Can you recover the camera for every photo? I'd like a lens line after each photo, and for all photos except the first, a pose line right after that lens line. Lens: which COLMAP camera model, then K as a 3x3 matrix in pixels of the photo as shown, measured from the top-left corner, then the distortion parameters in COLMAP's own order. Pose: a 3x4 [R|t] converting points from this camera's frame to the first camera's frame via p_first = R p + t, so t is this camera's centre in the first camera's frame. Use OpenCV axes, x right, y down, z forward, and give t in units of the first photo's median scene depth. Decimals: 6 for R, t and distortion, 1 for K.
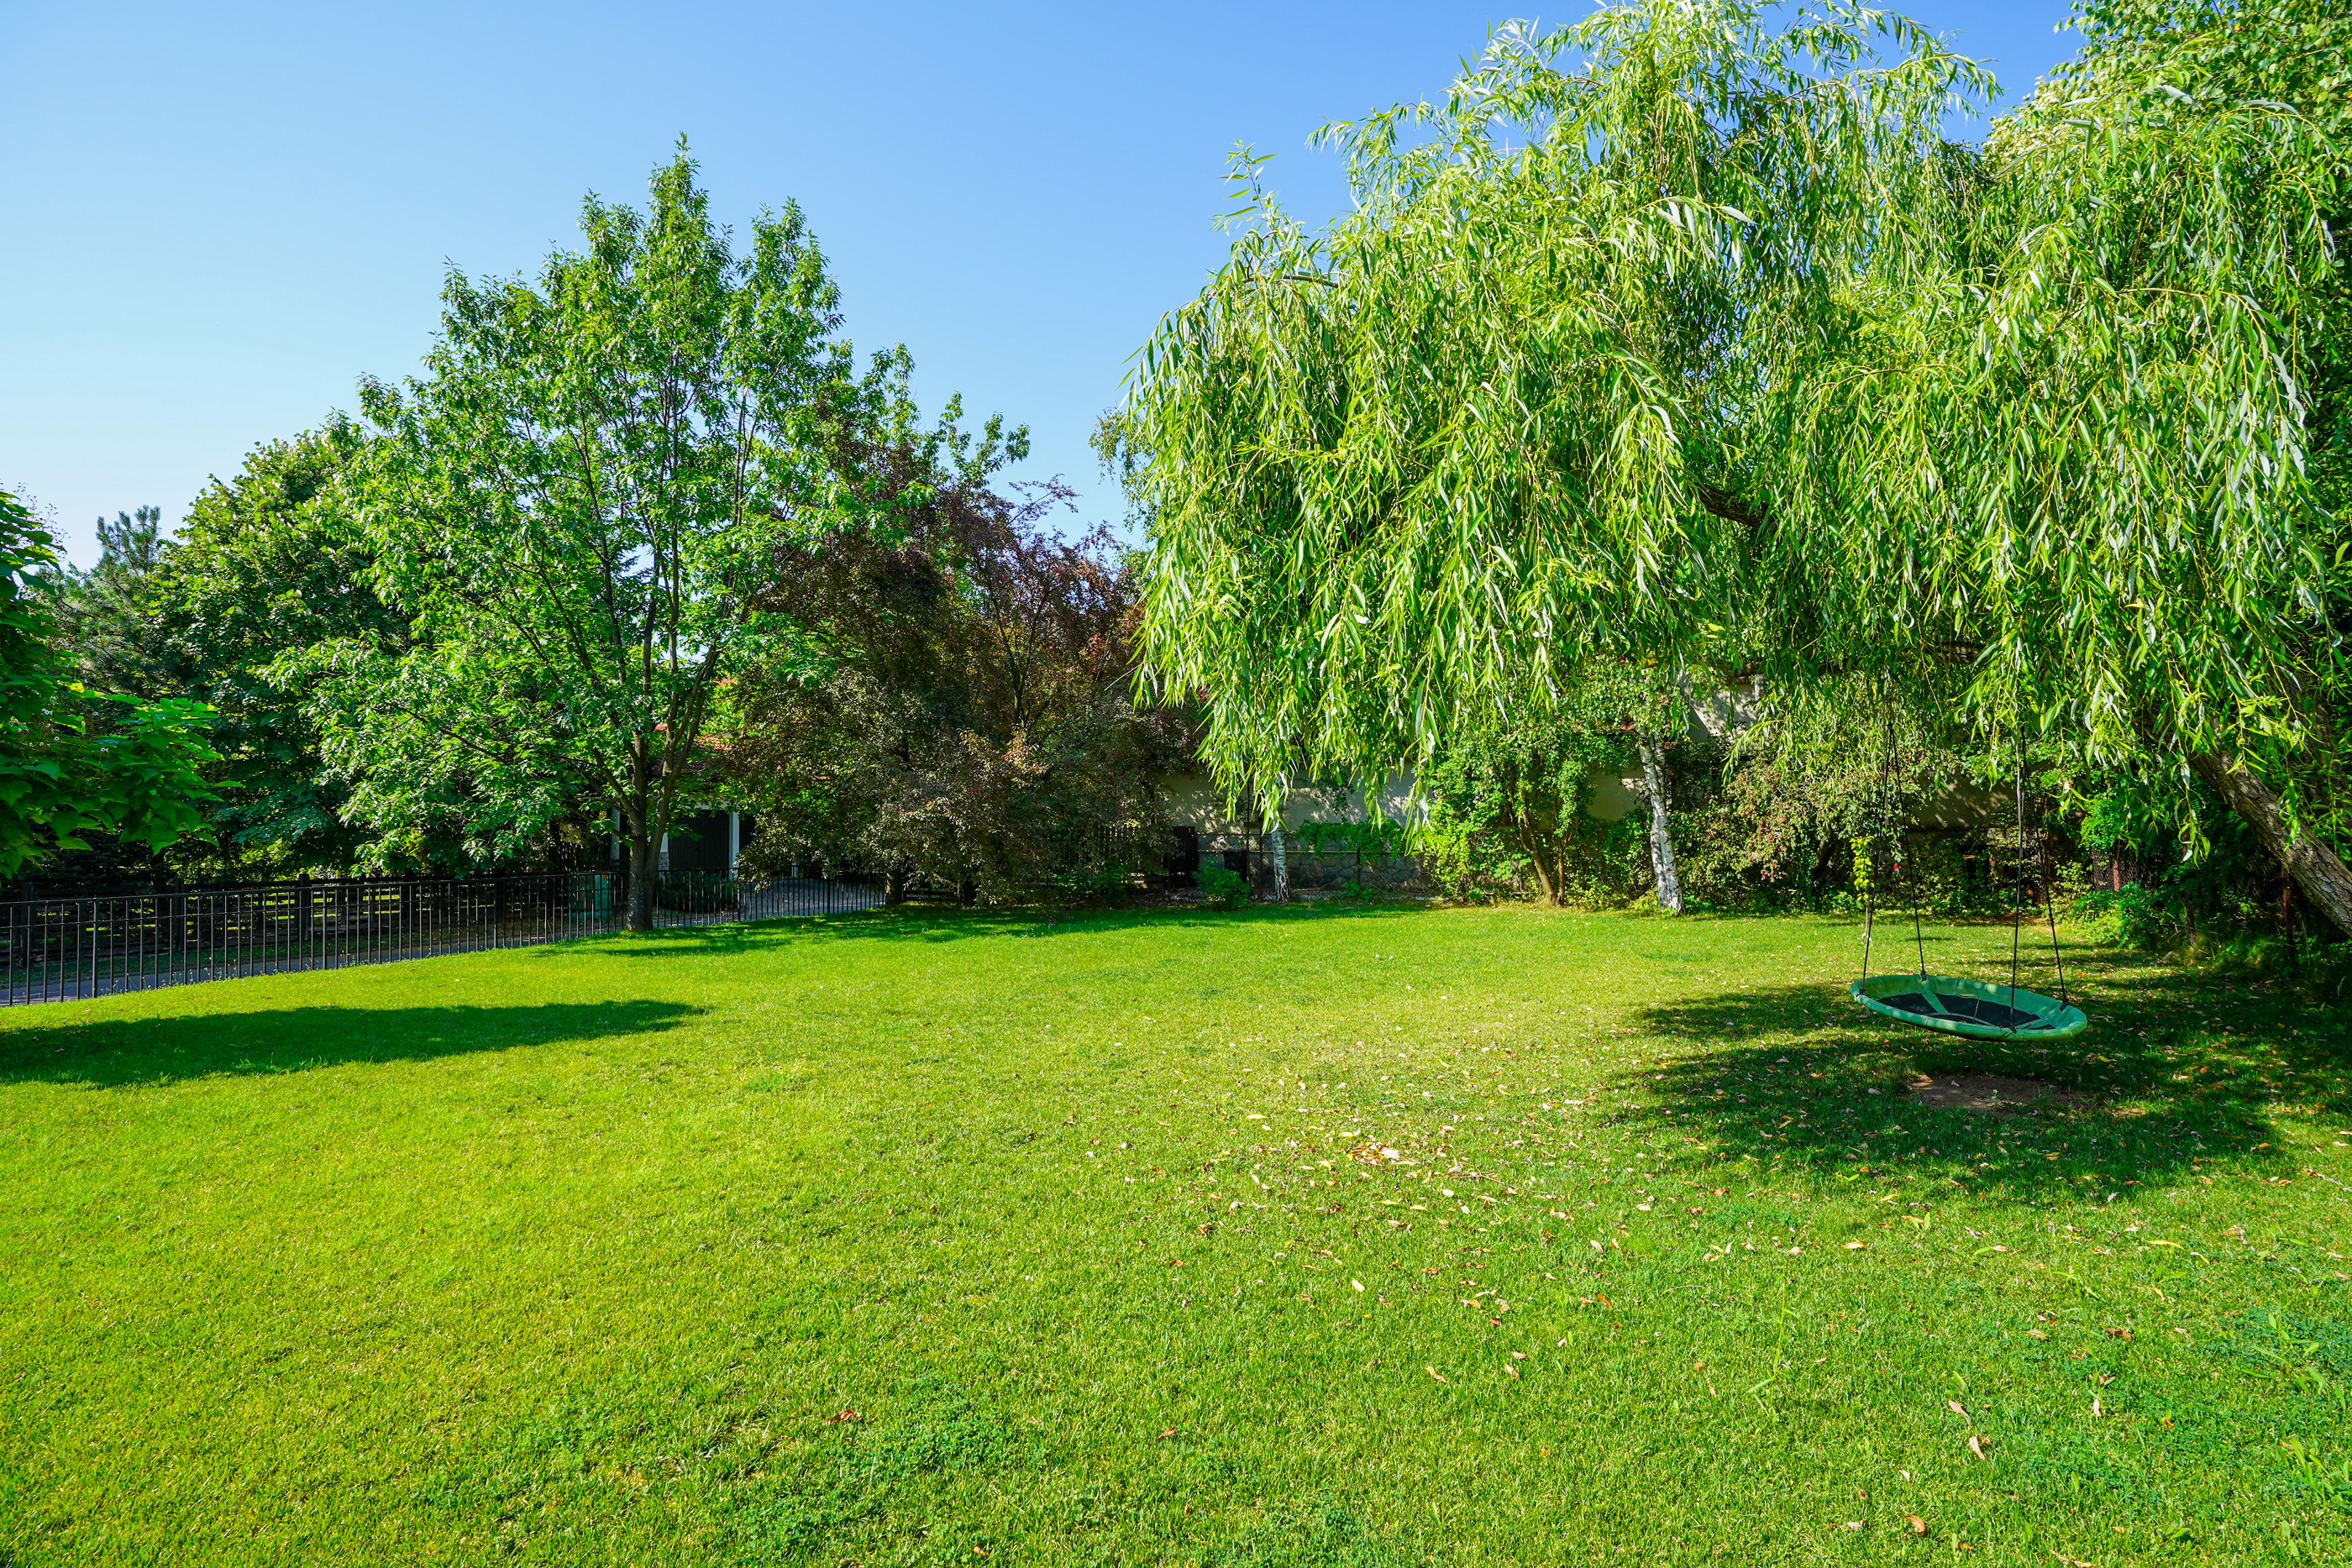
lens RADIAL K [[1080.2, 0, 1176.5], [0, 1080.2, 791.1], [0, 0, 1]] dist [-0.058669, 0.017563]
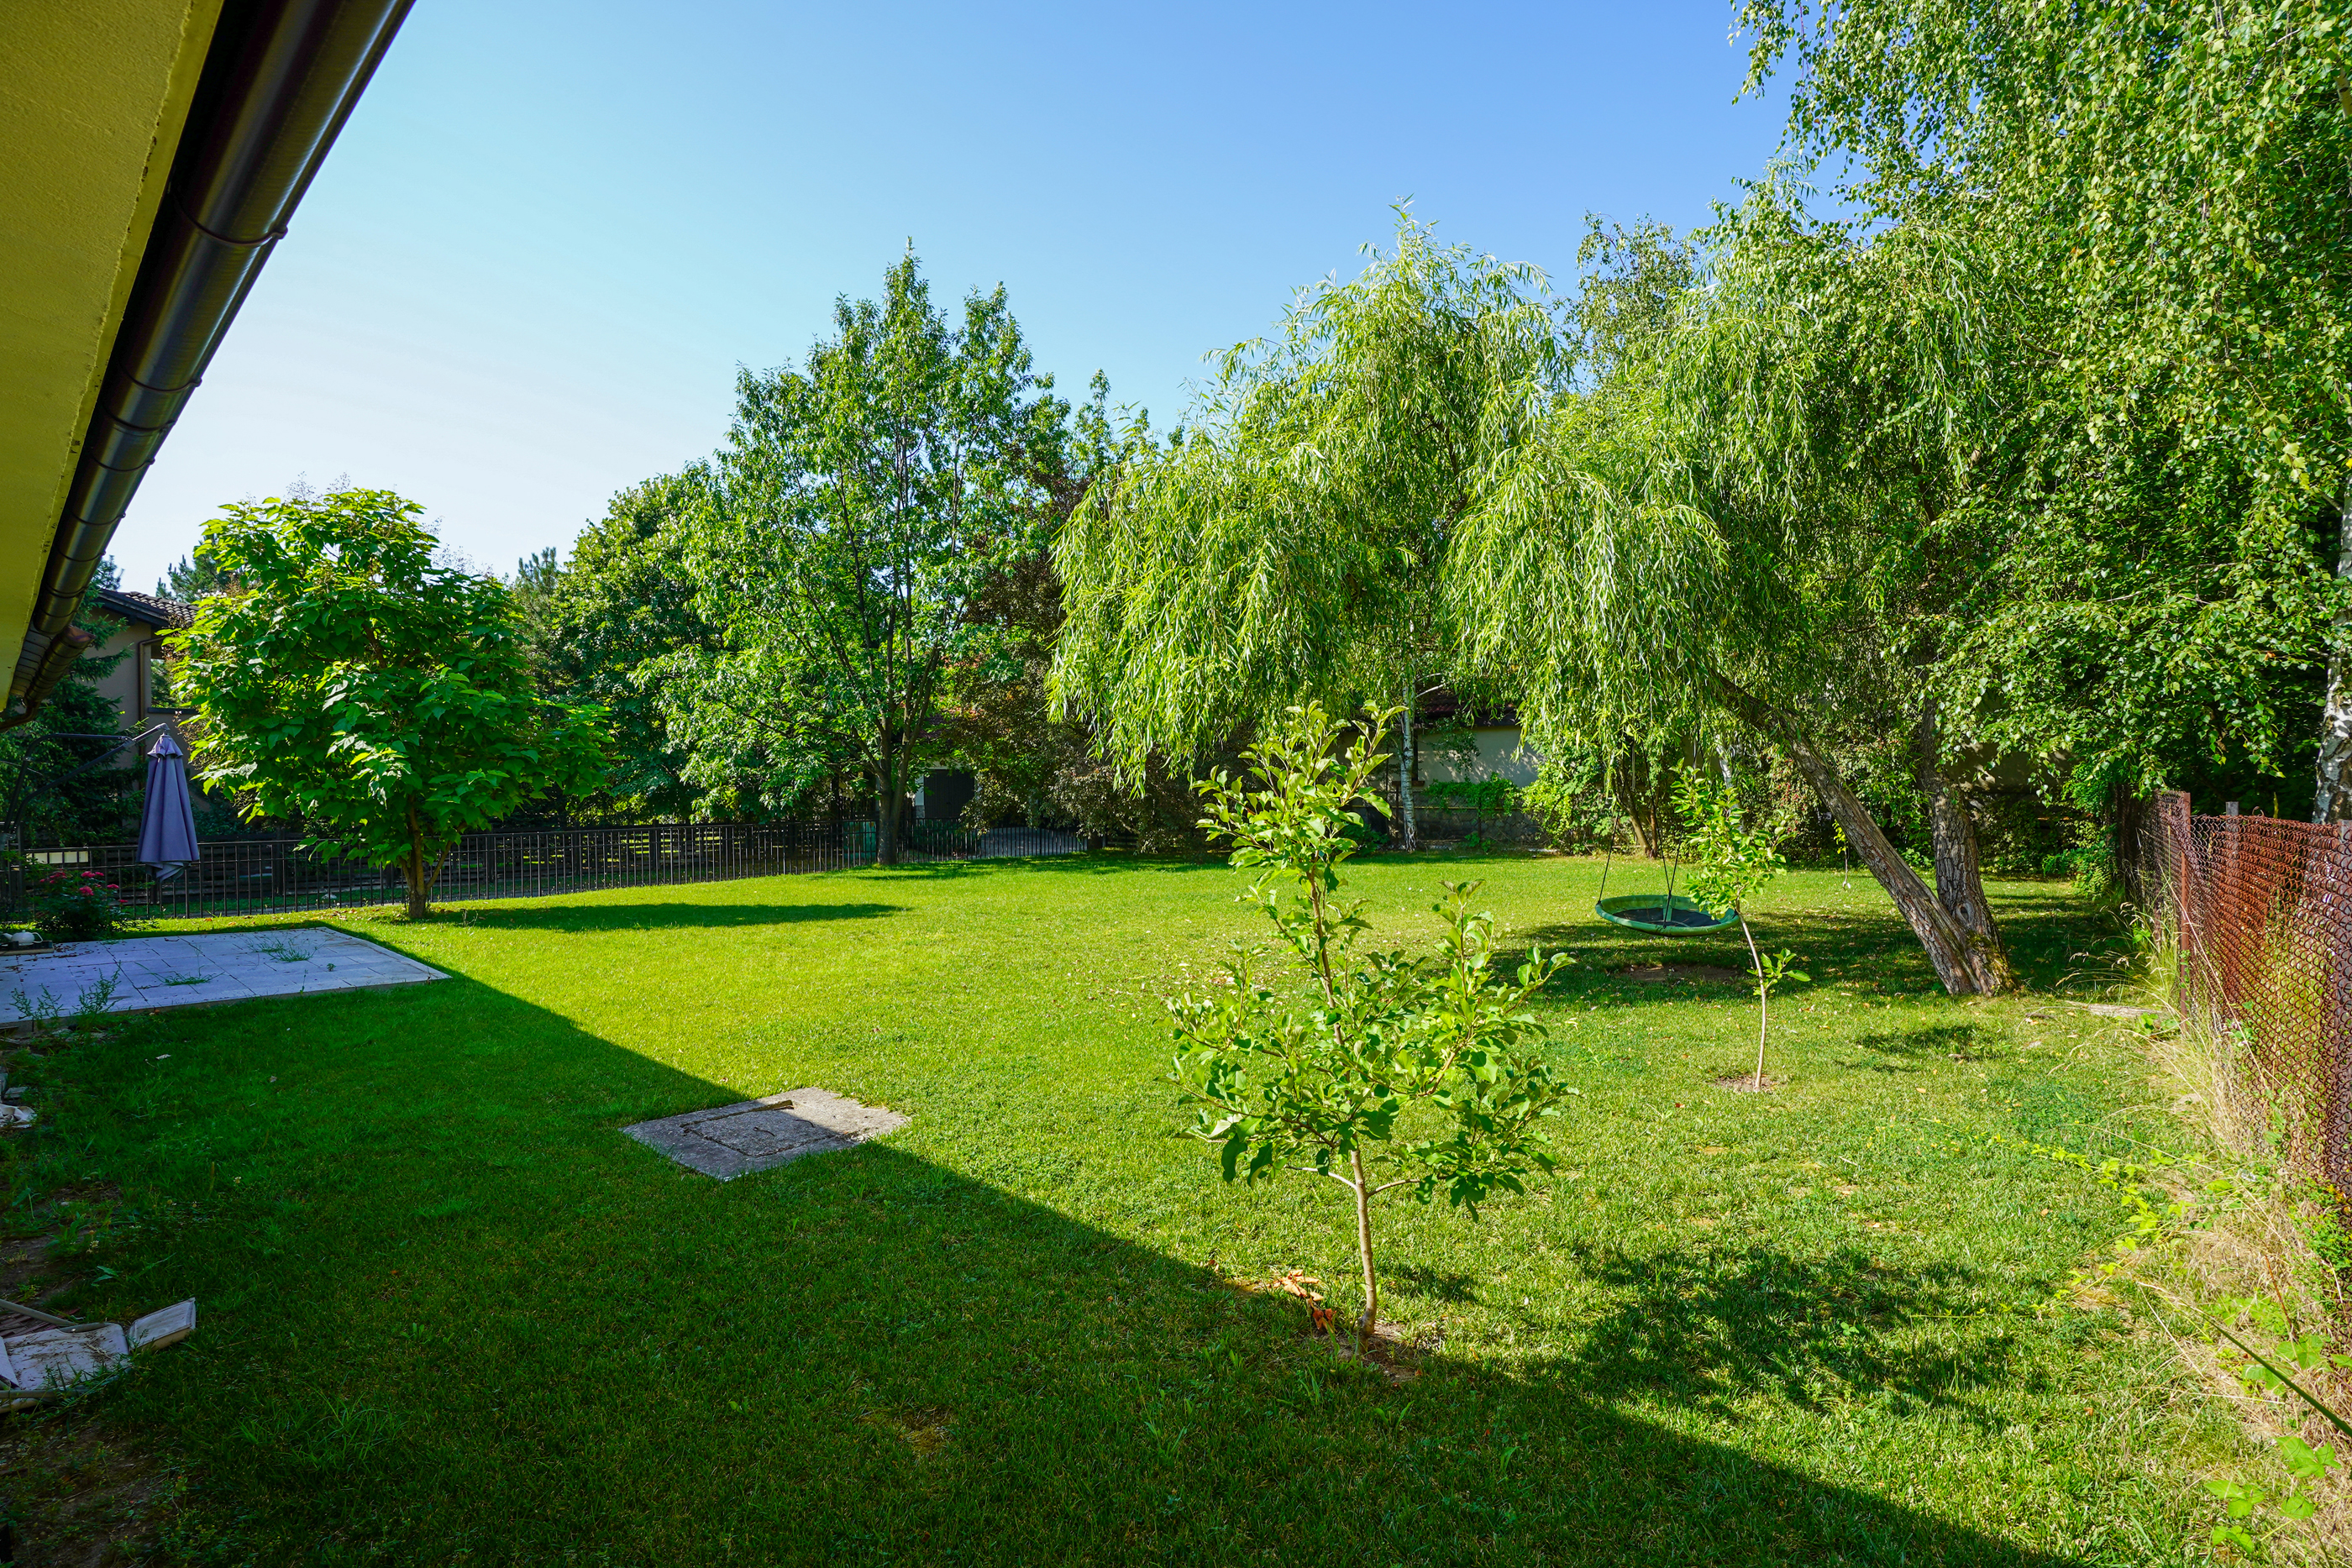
lens RADIAL K [[1080.2, 0, 1189.4], [0, 1080.2, 776.8], [0, 0, 1]] dist [-0.058669, 0.017563]
pose [[0.975070, 0.000360, -0.221898, 0.142771], [0.005601, 0.999640, 0.026234, -0.007612], [0.221828, -0.026823, 0.974717, -0.187519]]
